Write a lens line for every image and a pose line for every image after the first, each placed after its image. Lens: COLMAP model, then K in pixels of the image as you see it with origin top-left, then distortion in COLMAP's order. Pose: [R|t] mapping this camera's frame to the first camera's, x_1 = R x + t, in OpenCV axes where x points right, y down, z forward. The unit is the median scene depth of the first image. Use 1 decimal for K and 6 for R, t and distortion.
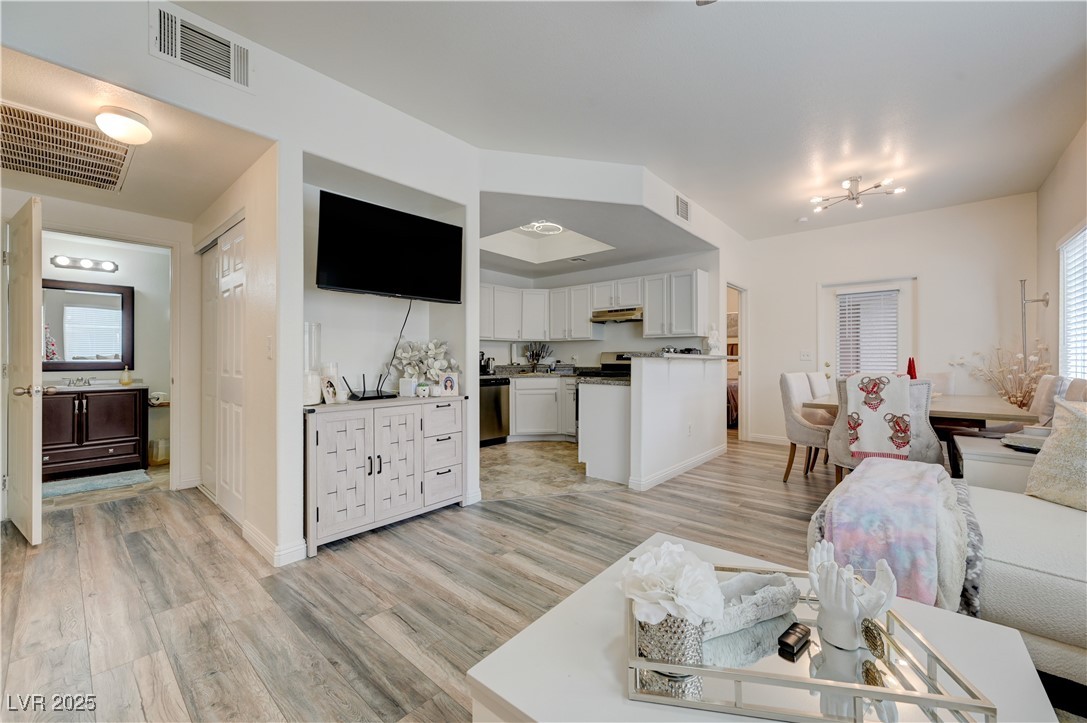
lens RADIAL K [[426.3, 0, 546.1], [0, 426.3, 356.8], [0, 0, 1]] dist [0.002059, 0.000213]
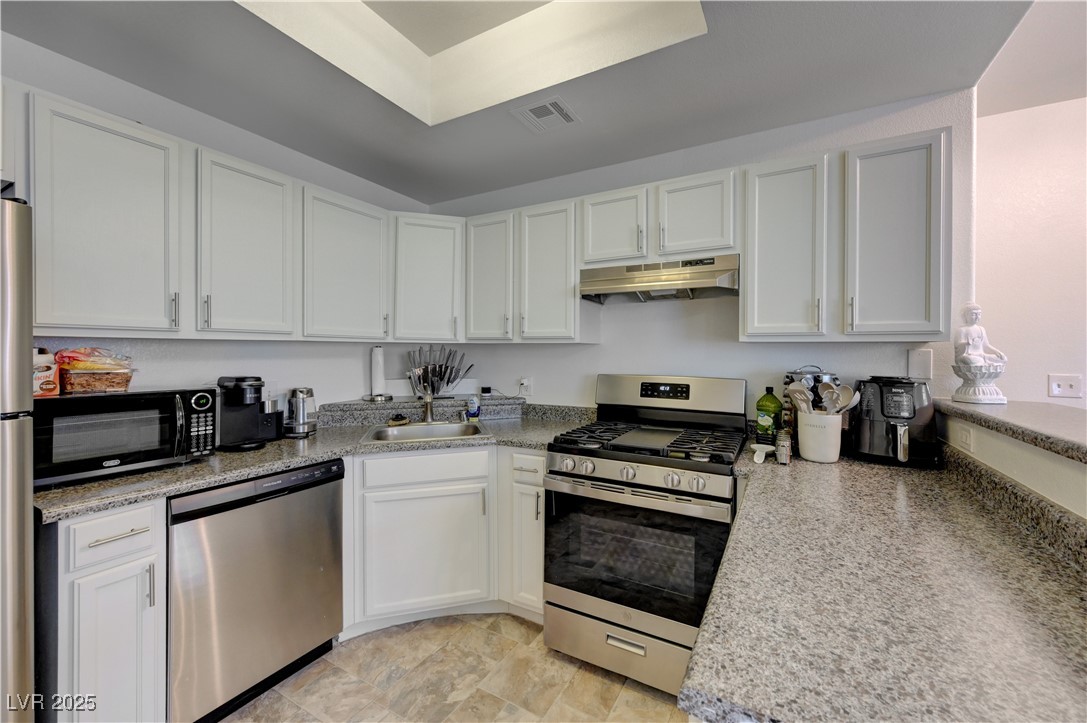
lens RADIAL K [[429.5, 0, 548.7], [0, 429.5, 353.0], [0, 0, 1]] dist [-0.000050, -0.000008]
pose [[0.979151, 0.004671, 0.203082, 0.002539], [-0.006635, 0.999938, 0.008994, -0.040890], [-0.203027, -0.010154, 0.979120, 0.743578]]
